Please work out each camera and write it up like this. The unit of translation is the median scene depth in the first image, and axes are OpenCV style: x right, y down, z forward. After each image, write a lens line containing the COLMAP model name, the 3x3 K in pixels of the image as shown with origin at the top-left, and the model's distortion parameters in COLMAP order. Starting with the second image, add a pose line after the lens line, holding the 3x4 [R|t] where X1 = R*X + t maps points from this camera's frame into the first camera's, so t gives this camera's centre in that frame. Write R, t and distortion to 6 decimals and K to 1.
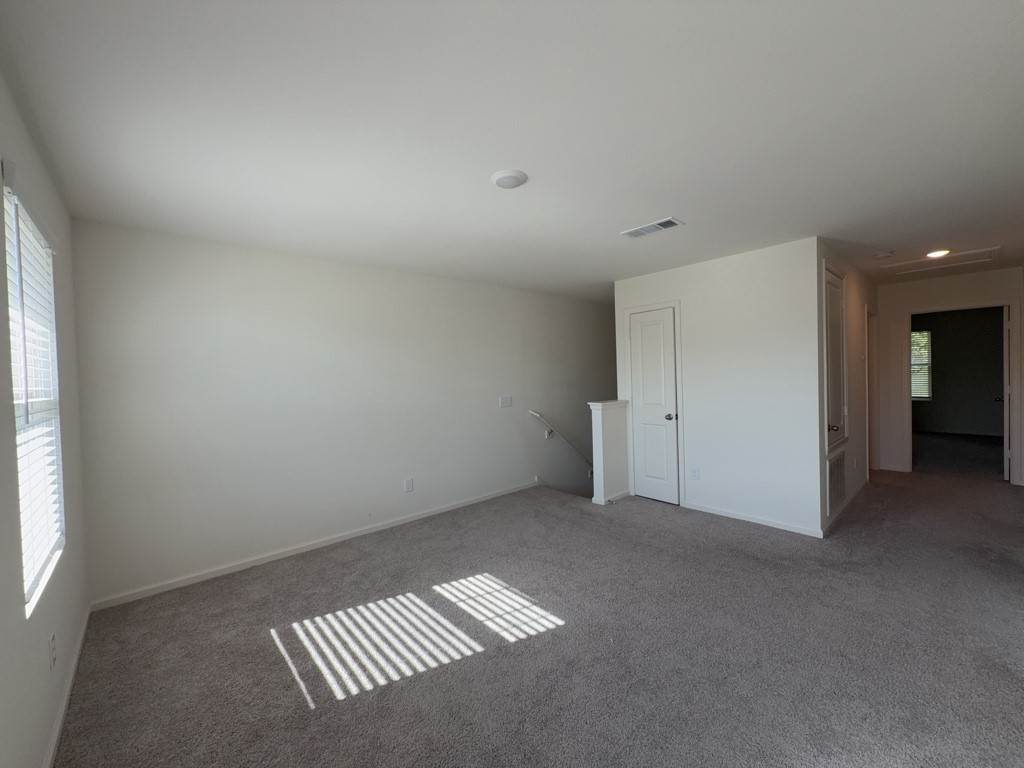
lens RADIAL K [[407.8, 0, 512.0], [0, 407.8, 384.0], [0, 0, 1]] dist [0.000005, 0.000611]
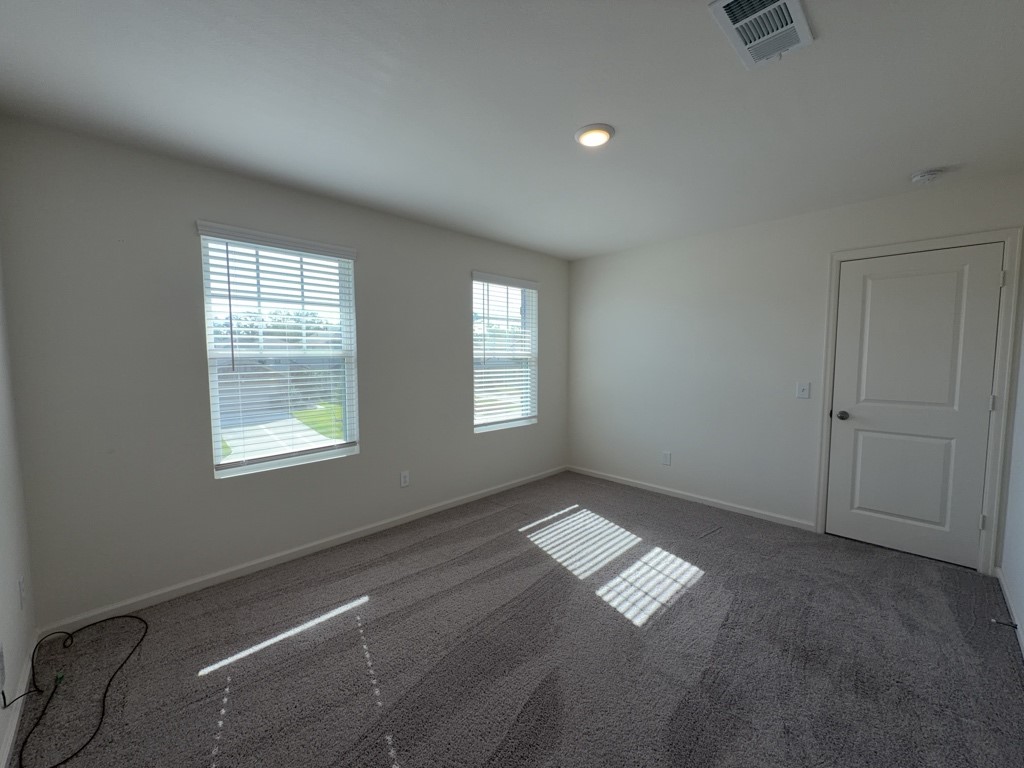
lens RADIAL K [[407.8, 0, 512.0], [0, 407.8, 384.0], [0, 0, 1]] dist [0.000005, 0.000611]
pose [[0.051272, 0.106329, -0.993008, 0.880898], [-0.022931, 0.994179, 0.105270, -0.042982], [0.998421, 0.017373, 0.053412, 0.589661]]
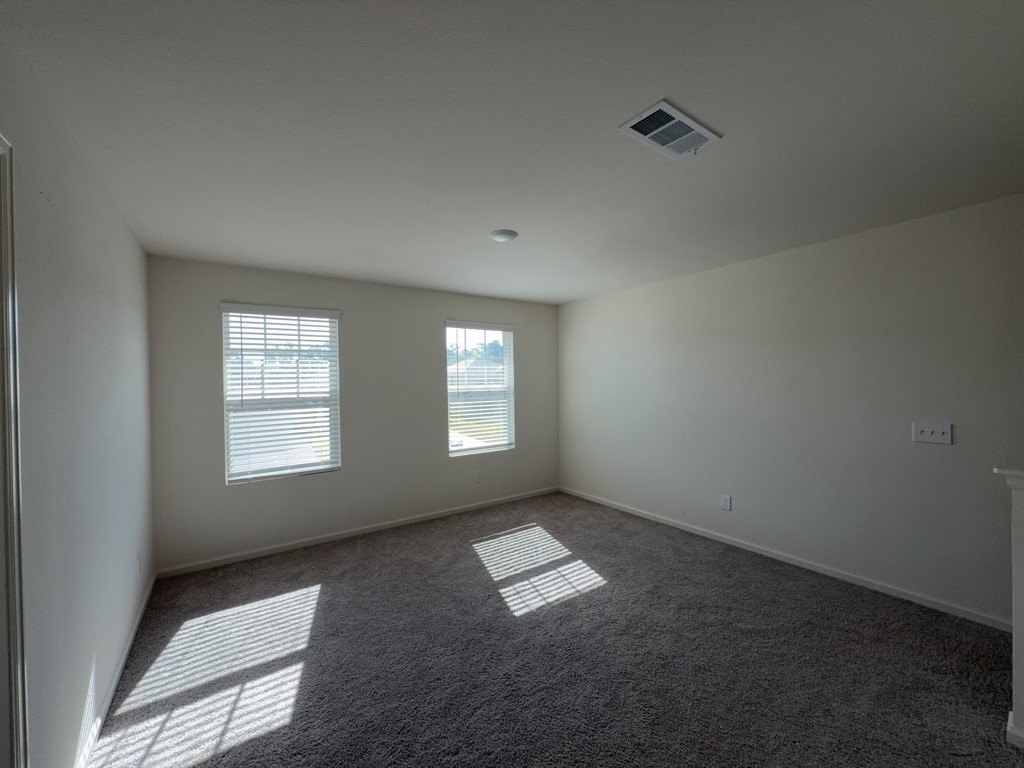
lens RADIAL K [[407.8, 0, 512.0], [0, 407.8, 384.0], [0, 0, 1]] dist [0.000005, 0.000611]
pose [[-0.127698, 0.036477, -0.991142, 1.088561], [0.005867, 0.999334, 0.036022, -0.075230], [0.991796, -0.001215, -0.127827, 1.023379]]
